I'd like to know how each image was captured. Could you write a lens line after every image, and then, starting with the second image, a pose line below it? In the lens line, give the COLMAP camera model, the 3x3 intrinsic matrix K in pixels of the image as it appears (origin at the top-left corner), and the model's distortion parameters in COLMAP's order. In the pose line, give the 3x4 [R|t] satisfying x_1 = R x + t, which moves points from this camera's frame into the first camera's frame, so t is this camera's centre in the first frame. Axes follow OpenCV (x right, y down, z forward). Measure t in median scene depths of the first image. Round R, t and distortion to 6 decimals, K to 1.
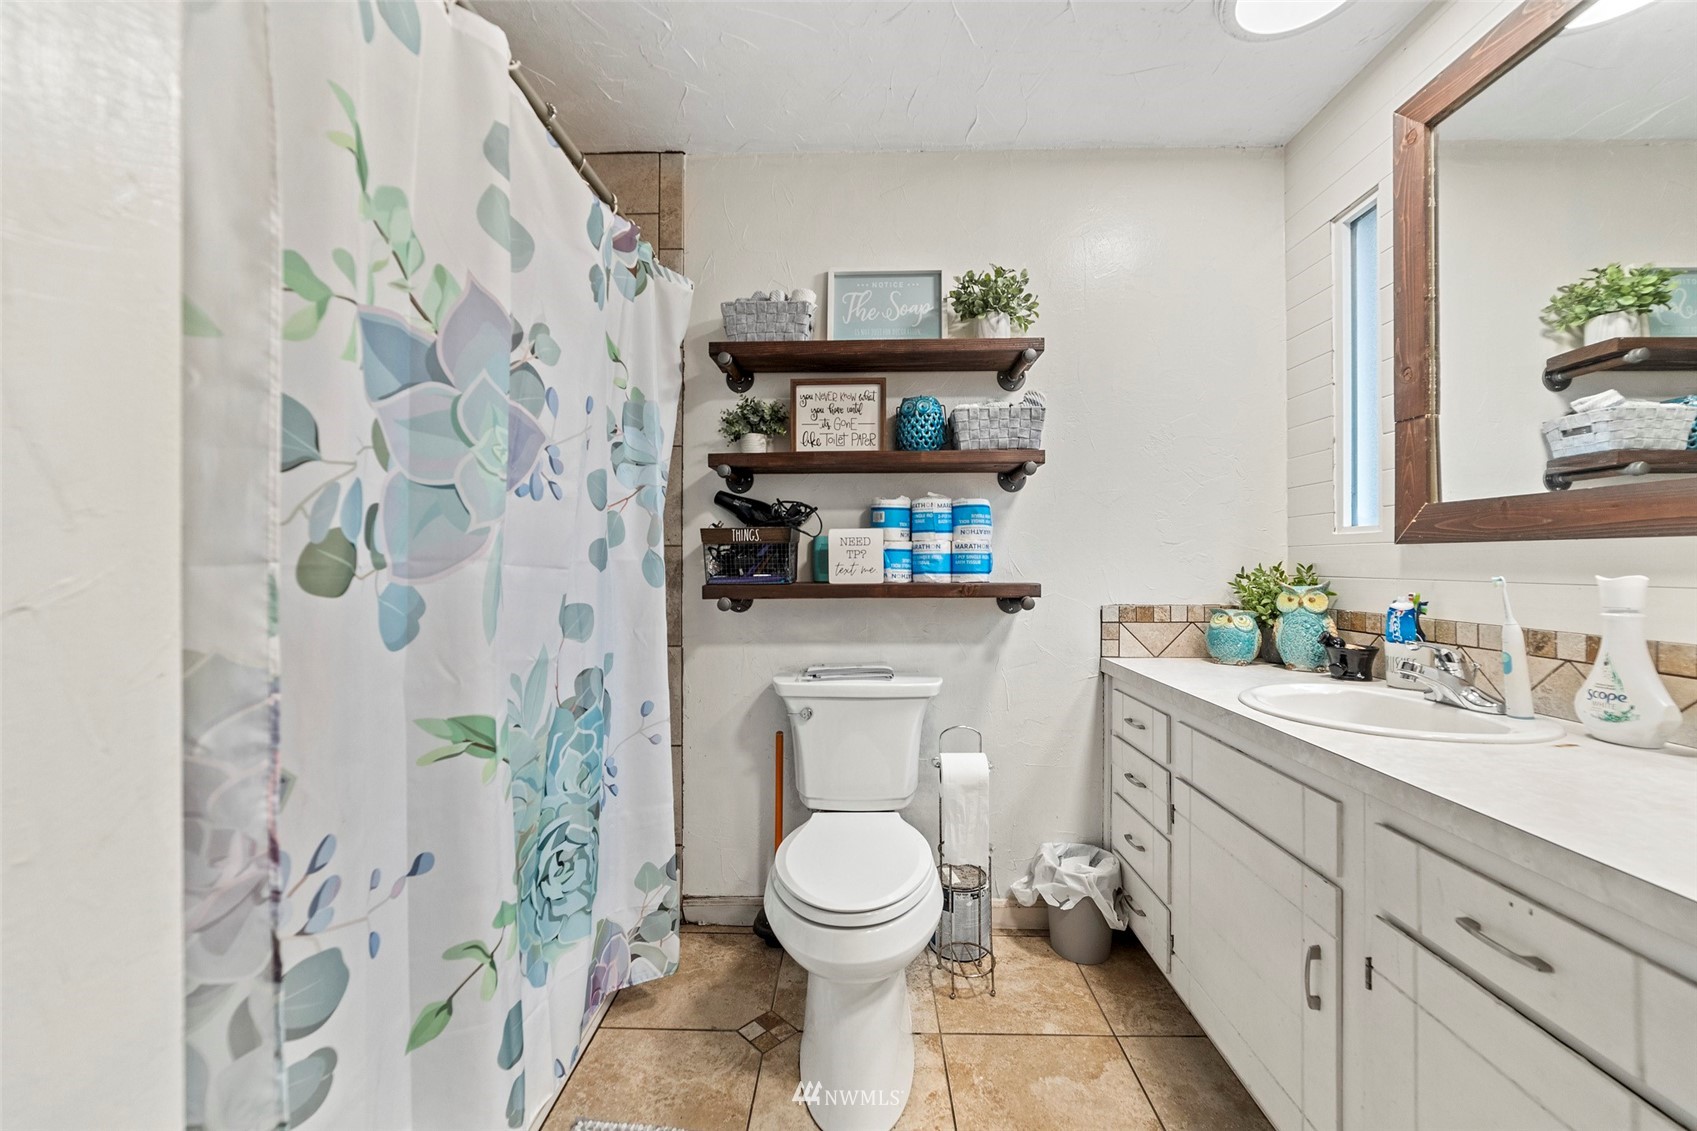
lens RADIAL K [[656.0, 0, 846.9], [0, 656.0, 559.8], [0, 0, 1]] dist [-0.016994, 0.005912]
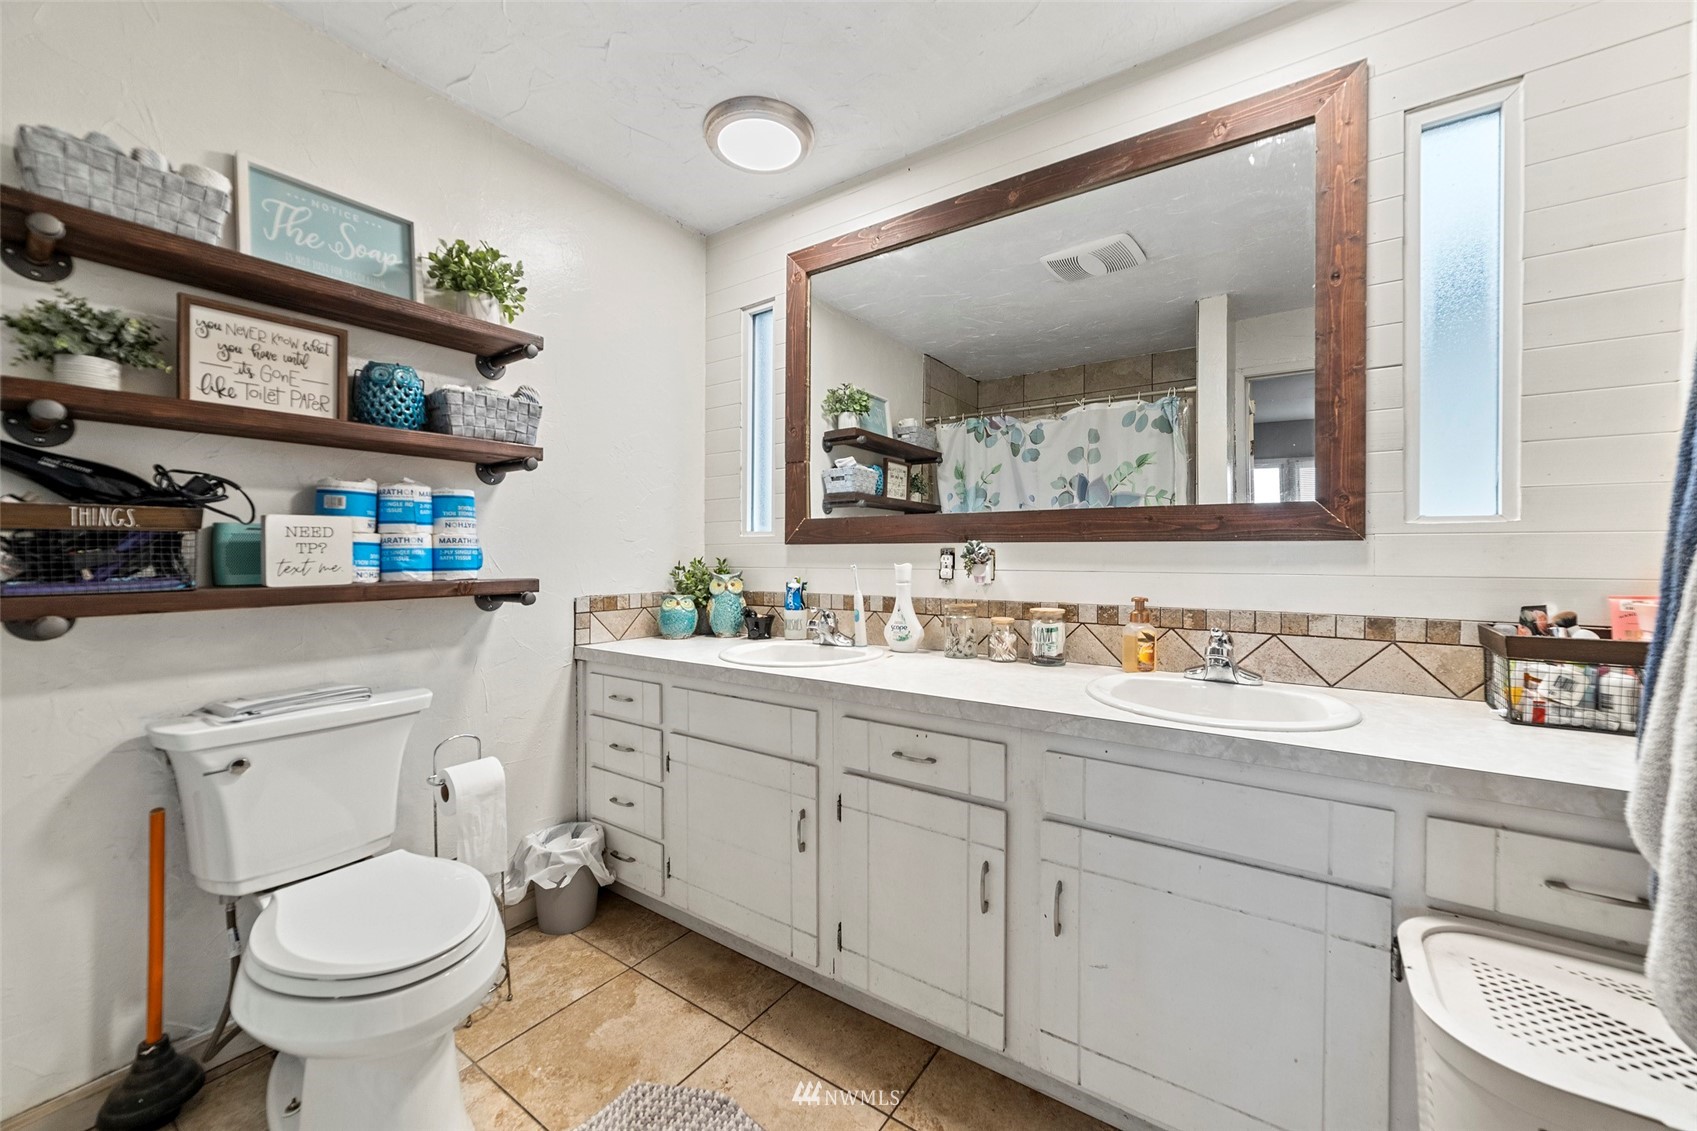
lens RADIAL K [[656.0, 0, 836.4], [0, 656.0, 566.6], [0, 0, 1]] dist [-0.016994, 0.005912]
pose [[0.559602, -0.014713, 0.828631, -0.280735], [-0.000672, 0.999834, 0.018207, -0.001164], [-0.828761, -0.010745, 0.559499, 0.048465]]
